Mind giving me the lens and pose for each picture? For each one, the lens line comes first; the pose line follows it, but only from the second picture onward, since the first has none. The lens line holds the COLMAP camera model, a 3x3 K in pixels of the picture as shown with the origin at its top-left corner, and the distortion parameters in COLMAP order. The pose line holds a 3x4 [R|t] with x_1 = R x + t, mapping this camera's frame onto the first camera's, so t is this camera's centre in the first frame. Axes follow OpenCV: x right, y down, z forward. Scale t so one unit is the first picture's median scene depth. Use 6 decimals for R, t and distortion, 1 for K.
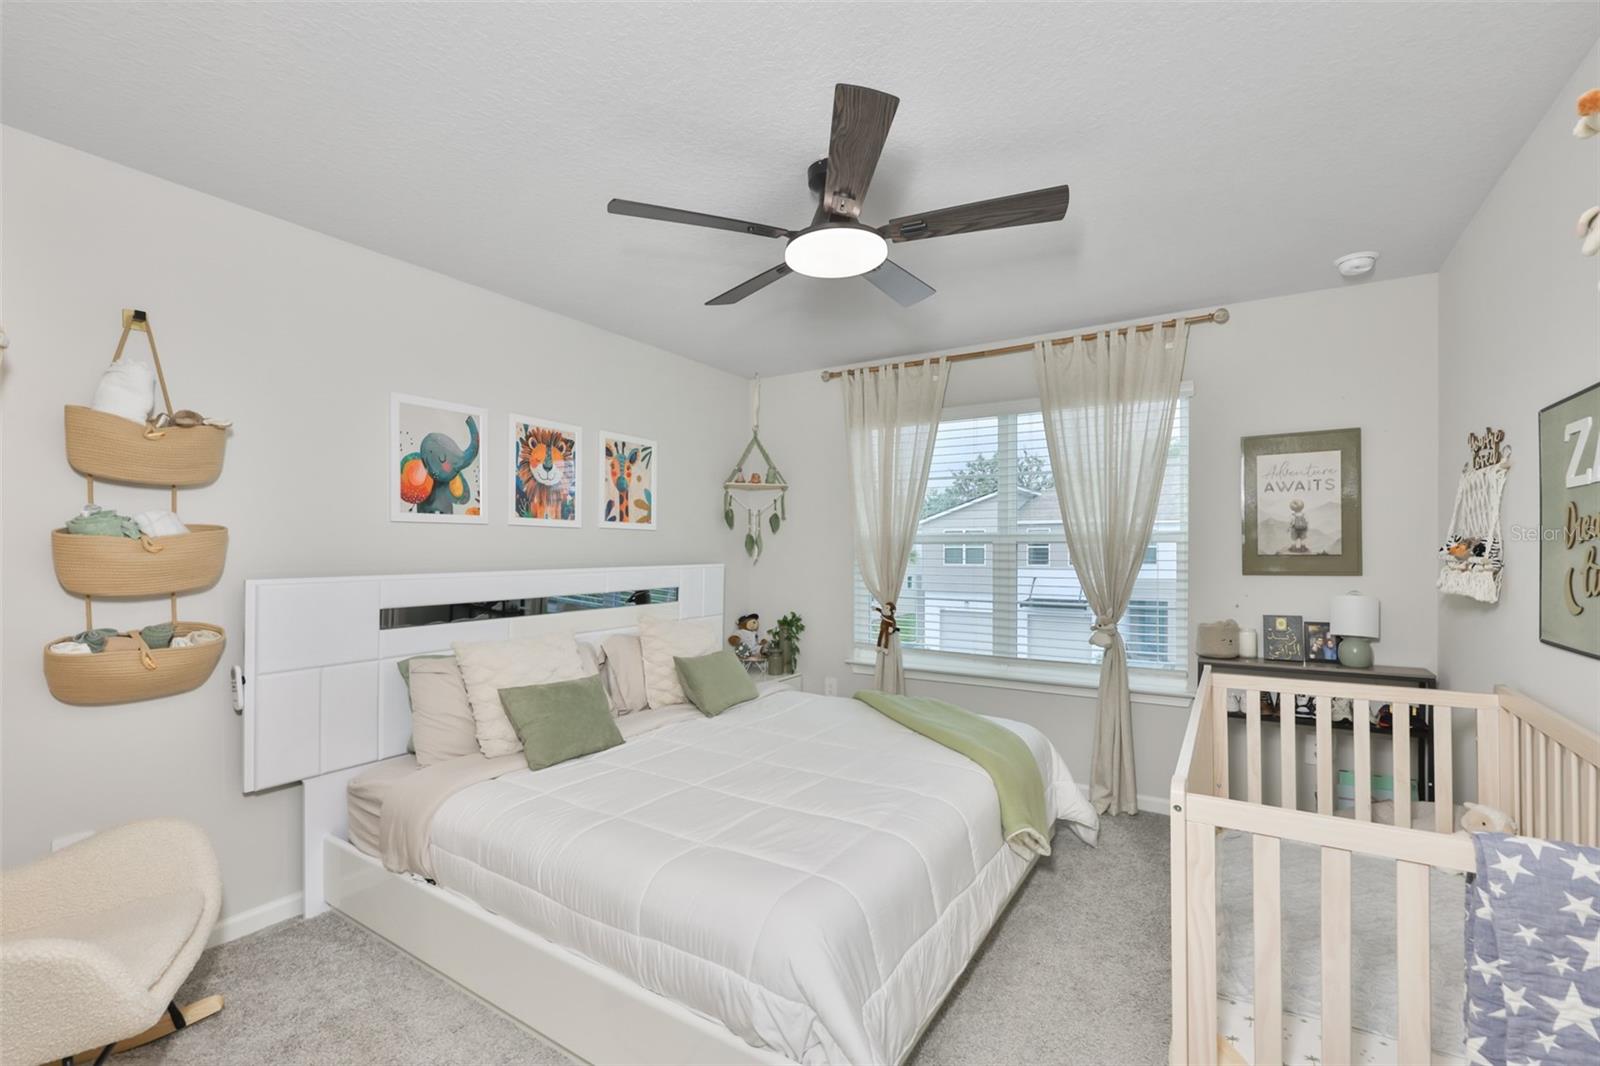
lens RADIAL K [[687.8, 0, 800.8], [0, 687.8, 556.2], [0, 0, 1]] dist [-0.002076, -0.000099]
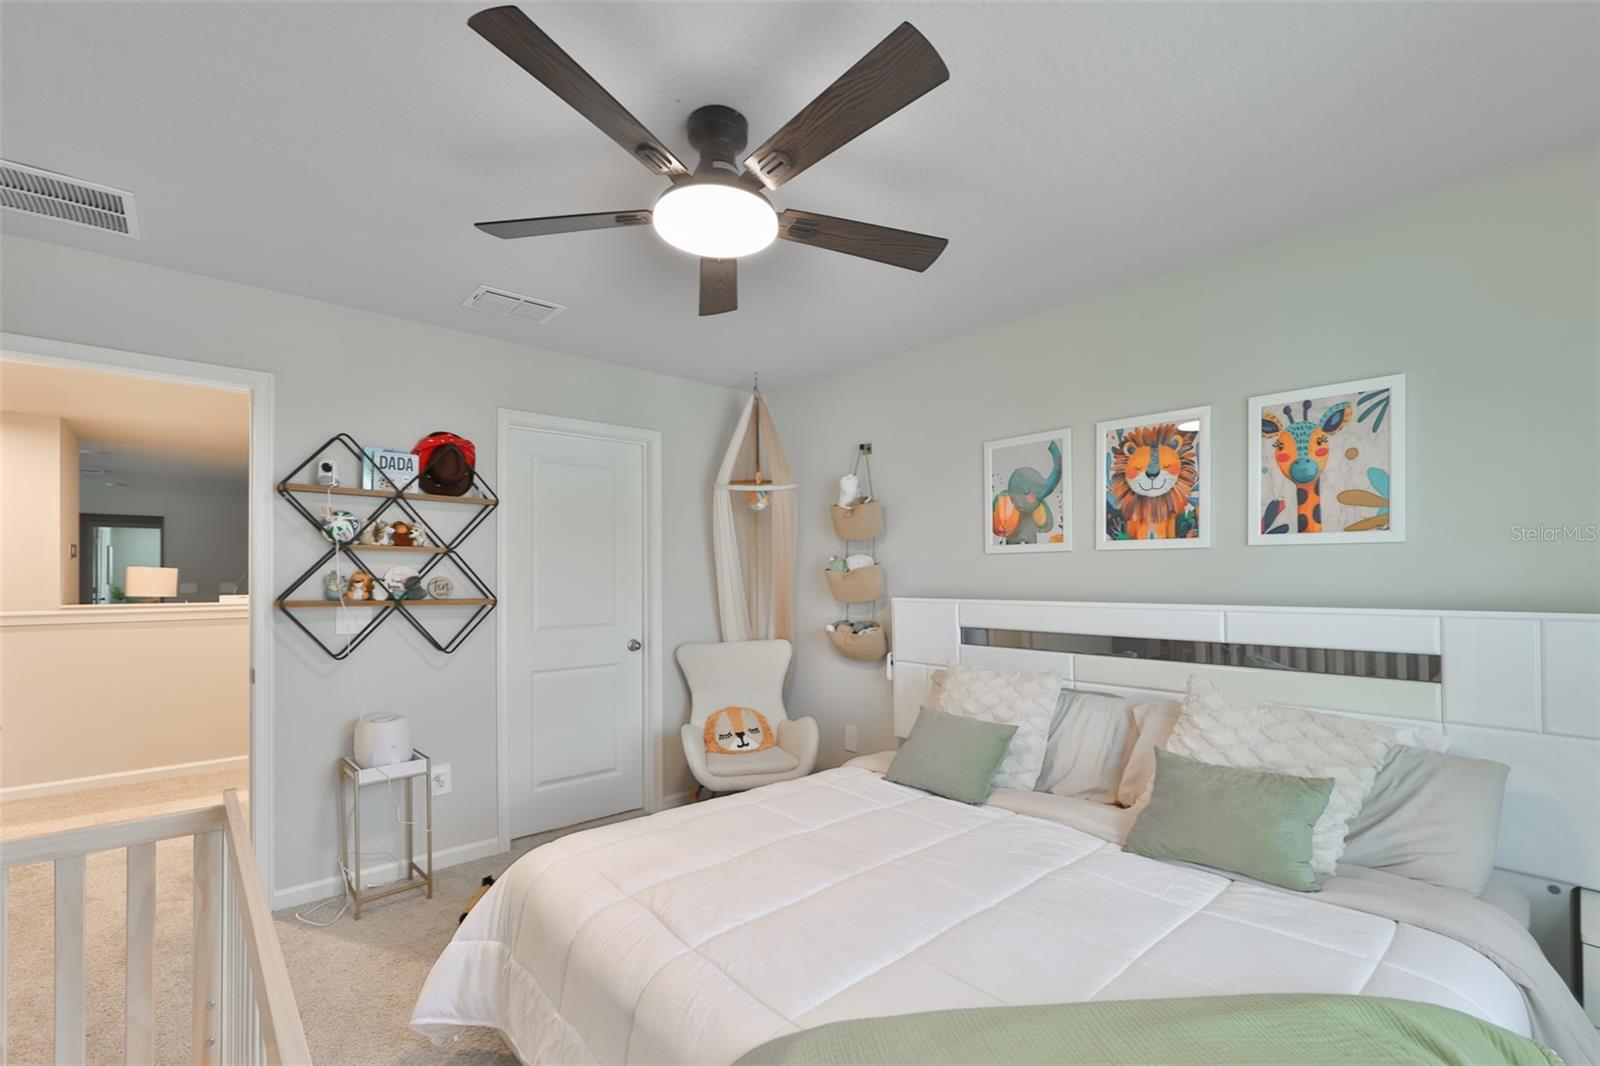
lens RADIAL K [[687.8, 0, 800.8], [0, 687.8, 556.2], [0, 0, 1]] dist [-0.002076, -0.000099]
pose [[-0.257210, -0.023234, -0.966076, 0.494915], [-0.003316, 0.999726, -0.023161, -0.015392], [0.966350, -0.002754, -0.257216, 0.814510]]
